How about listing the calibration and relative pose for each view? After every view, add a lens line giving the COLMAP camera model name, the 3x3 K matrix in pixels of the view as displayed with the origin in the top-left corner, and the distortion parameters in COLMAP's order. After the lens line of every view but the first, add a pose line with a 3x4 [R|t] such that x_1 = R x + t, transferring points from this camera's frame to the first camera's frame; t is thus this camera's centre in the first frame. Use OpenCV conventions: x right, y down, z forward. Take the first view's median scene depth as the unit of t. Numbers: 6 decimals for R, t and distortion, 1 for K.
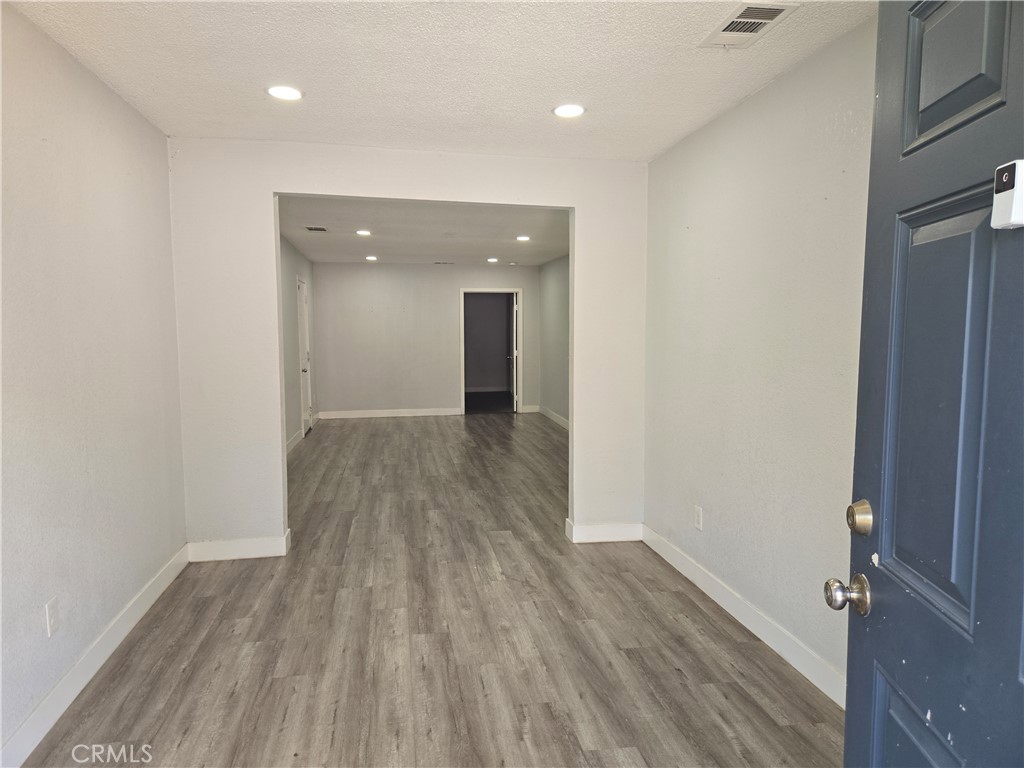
lens RADIAL K [[687.8, 0, 512.0], [0, 687.8, 384.0], [0, 0, 1]] dist [0.029401, -0.030900]
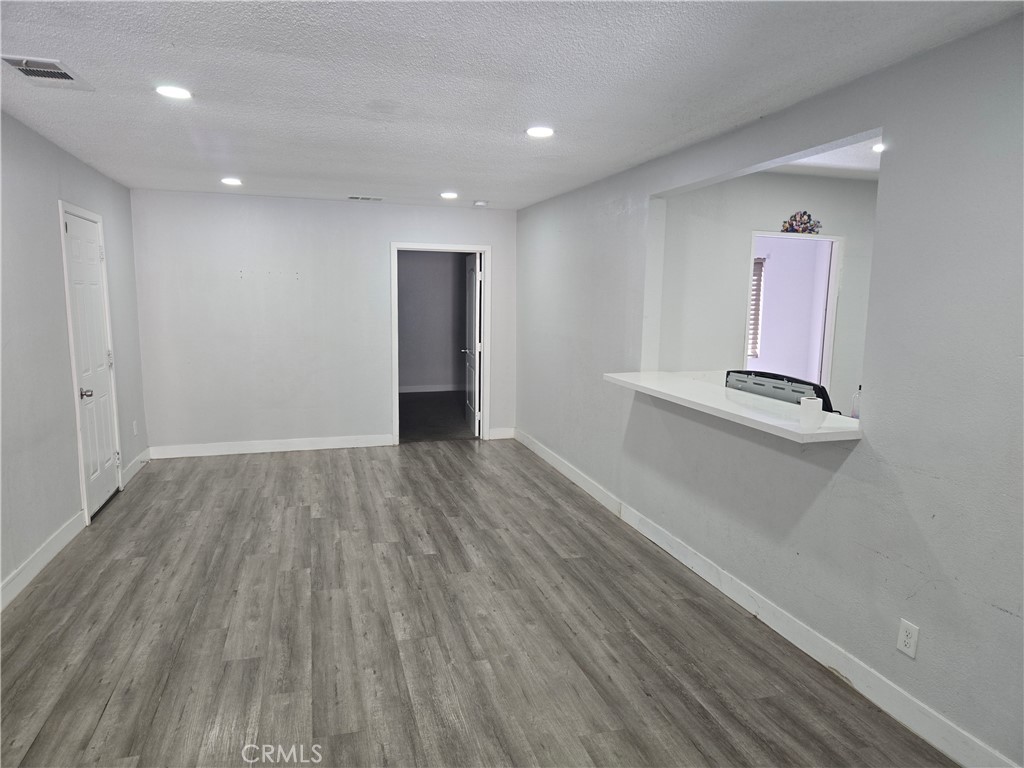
lens RADIAL K [[667.5, 0, 515.9], [0, 667.5, 380.4], [0, 0, 1]] dist [0.024948, -0.028063]
pose [[0.991407, -0.000201, 0.130810, -0.043877], [-0.006139, 0.998825, 0.048066, -0.046249], [-0.130666, -0.048457, 0.990242, 0.393073]]
